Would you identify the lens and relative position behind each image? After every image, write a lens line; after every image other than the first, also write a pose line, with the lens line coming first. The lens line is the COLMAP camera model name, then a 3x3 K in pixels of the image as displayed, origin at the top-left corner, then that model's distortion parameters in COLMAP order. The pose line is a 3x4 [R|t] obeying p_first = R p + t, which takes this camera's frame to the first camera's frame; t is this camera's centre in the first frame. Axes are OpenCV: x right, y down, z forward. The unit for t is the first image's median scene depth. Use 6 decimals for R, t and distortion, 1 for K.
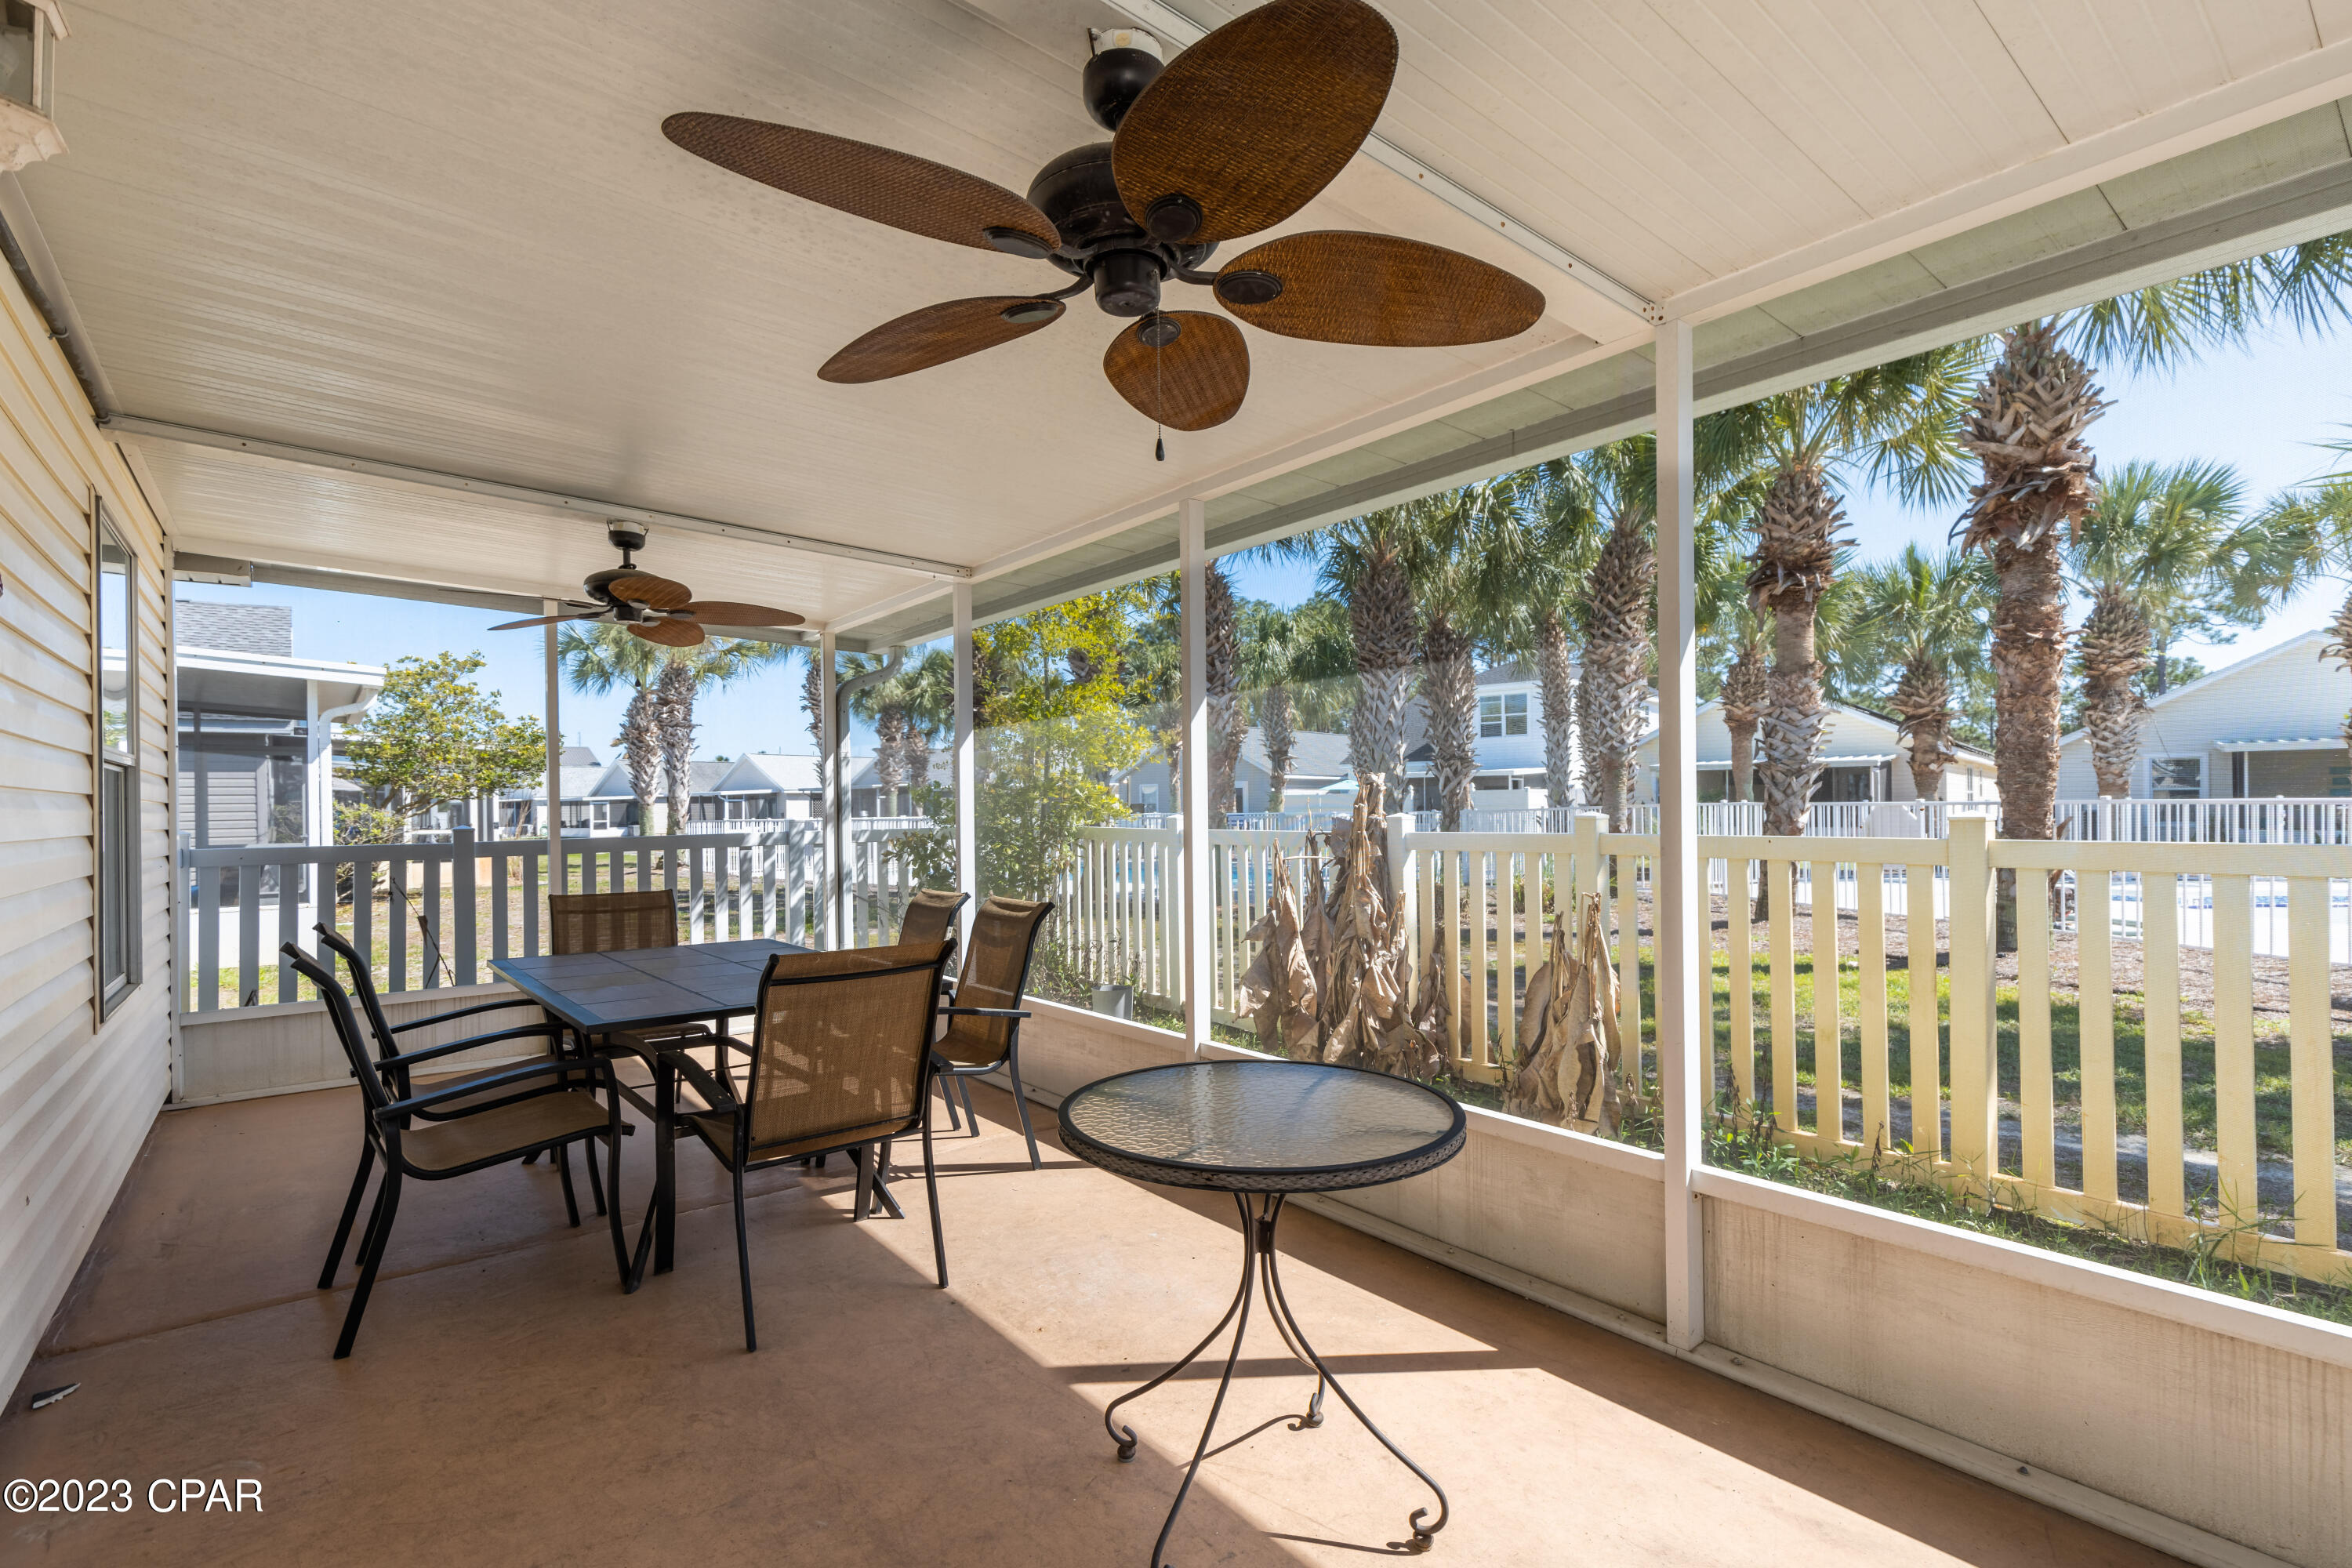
lens RADIAL K [[1065.5, 0, 1176.6], [0, 1065.5, 804.5], [0, 0, 1]] dist [0.000639, -0.000458]
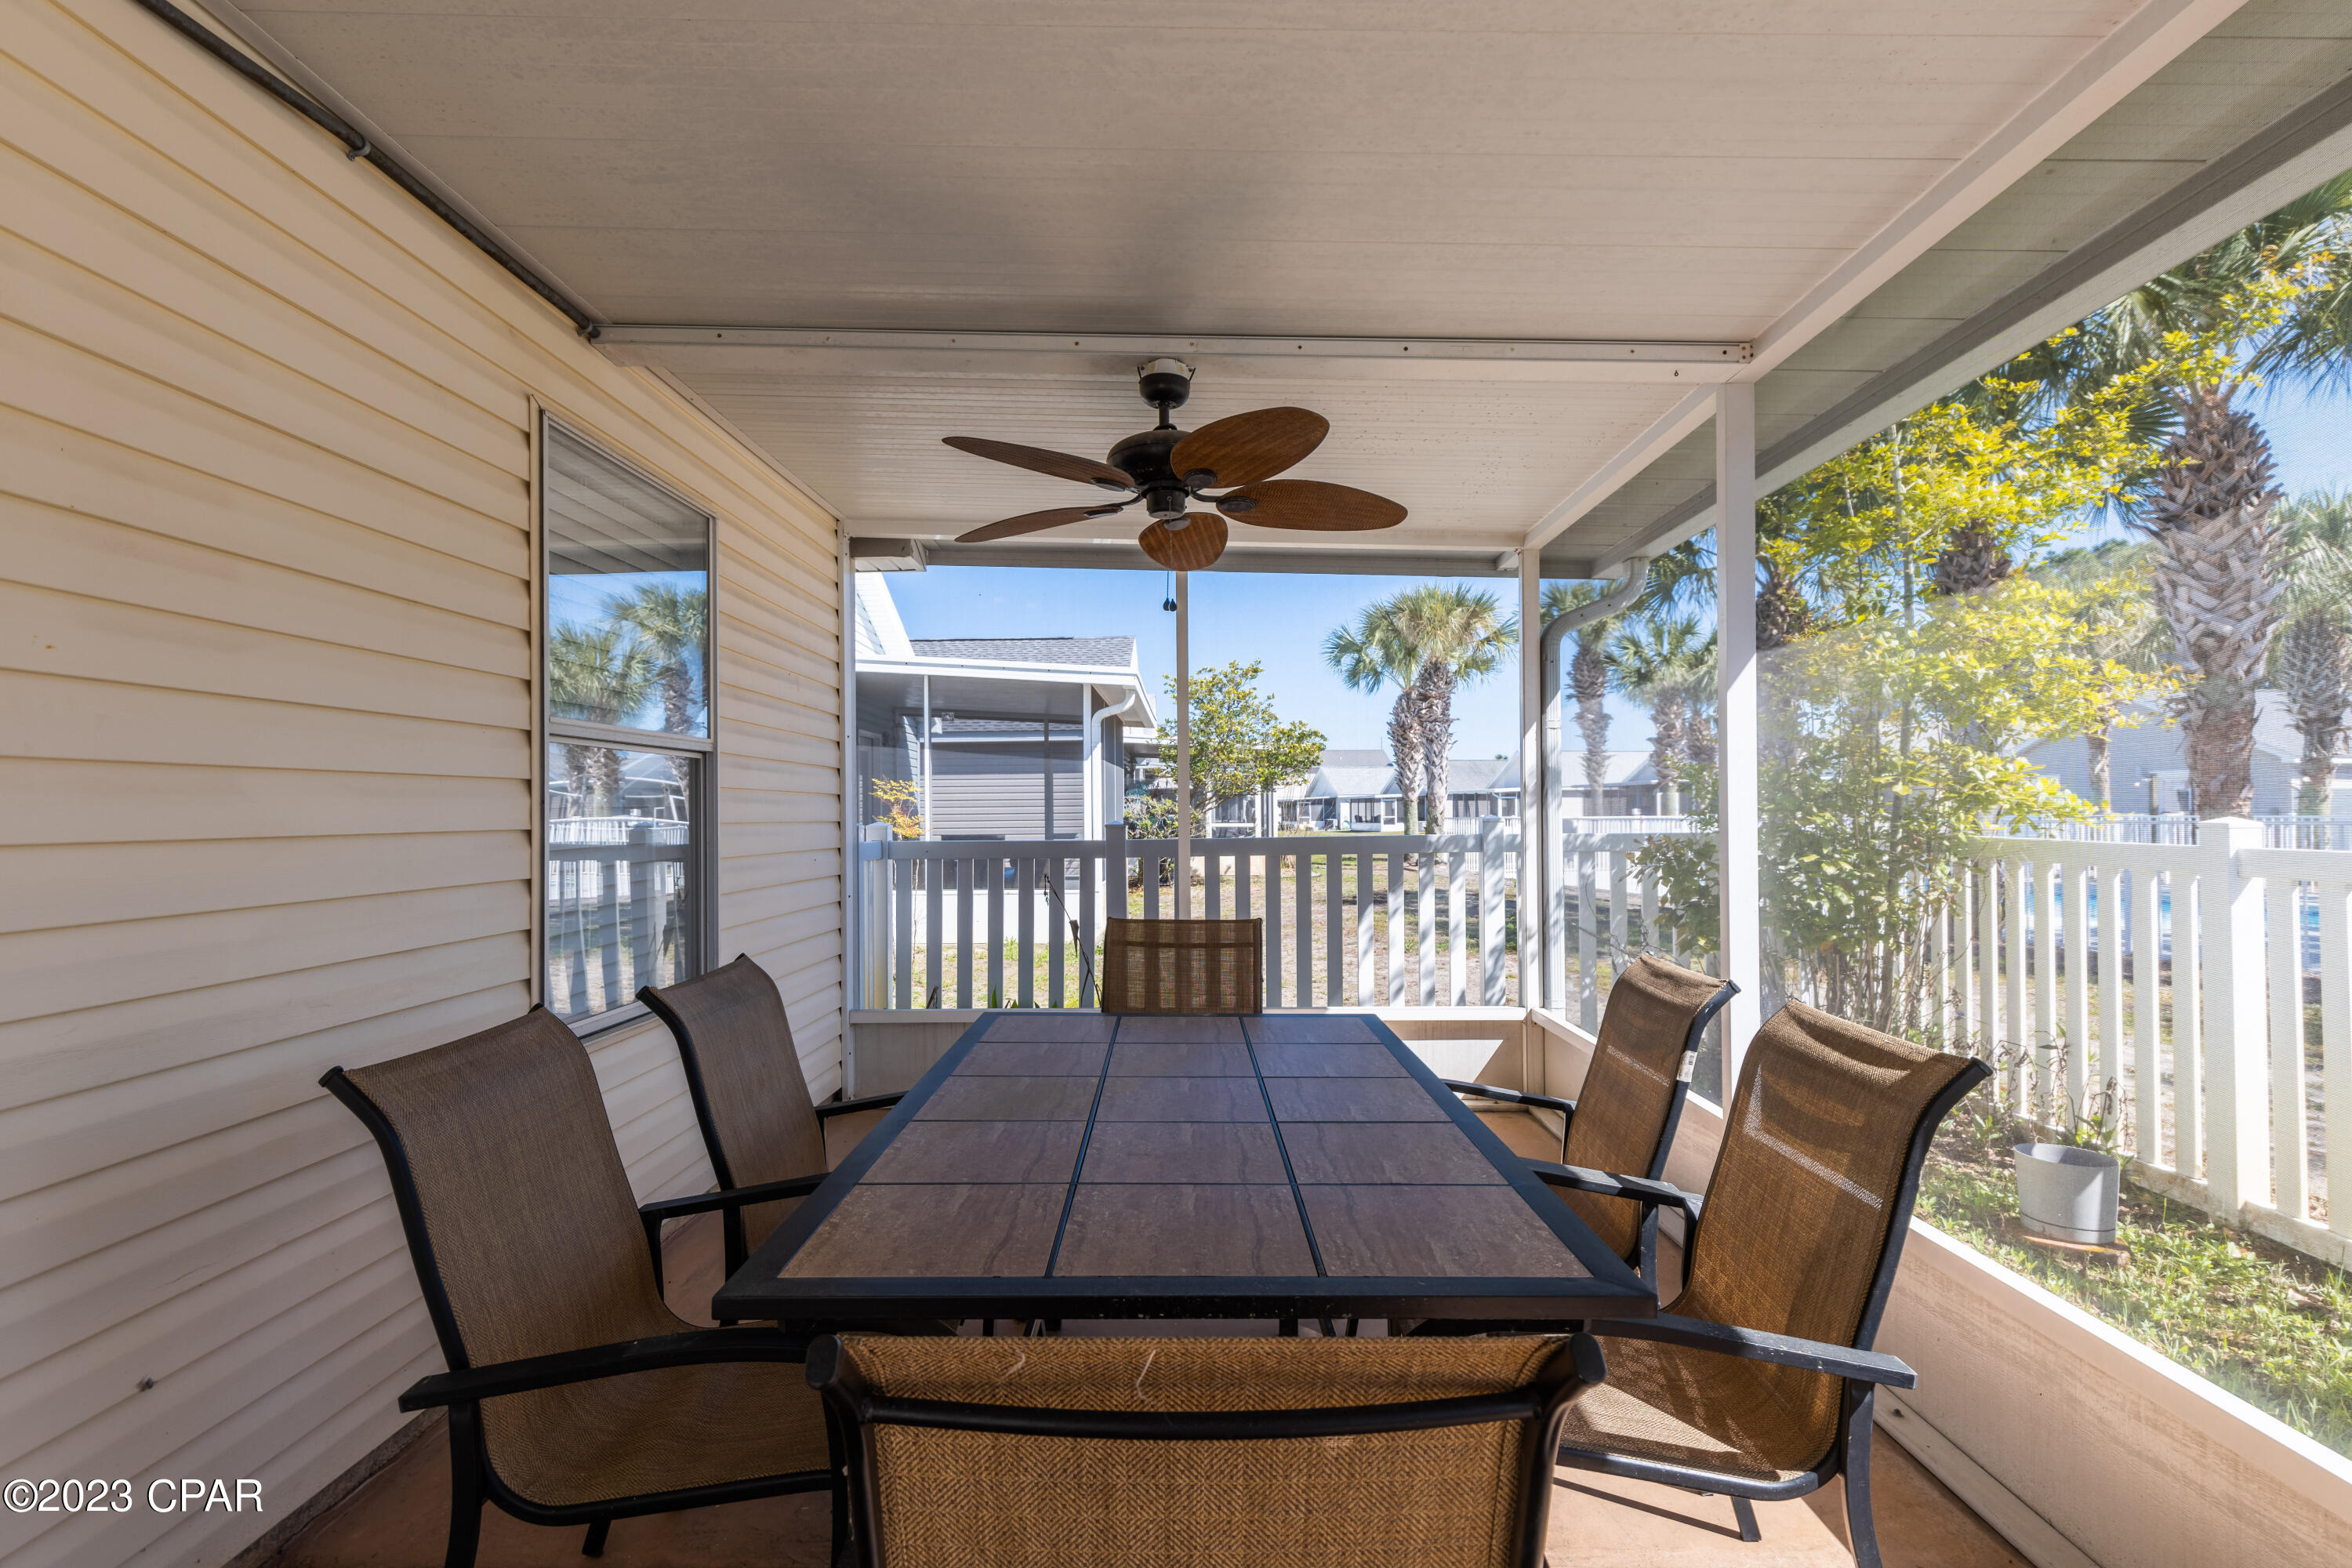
lens RADIAL K [[1065.5, 0, 1176.6], [0, 1065.5, 804.5], [0, 0, 1]] dist [0.000639, -0.000458]
pose [[0.763006, 0.003880, -0.646379, -0.022841], [-0.002790, 0.999992, 0.002710, 0.001572], [0.646385, -0.000264, 0.763011, 0.136945]]
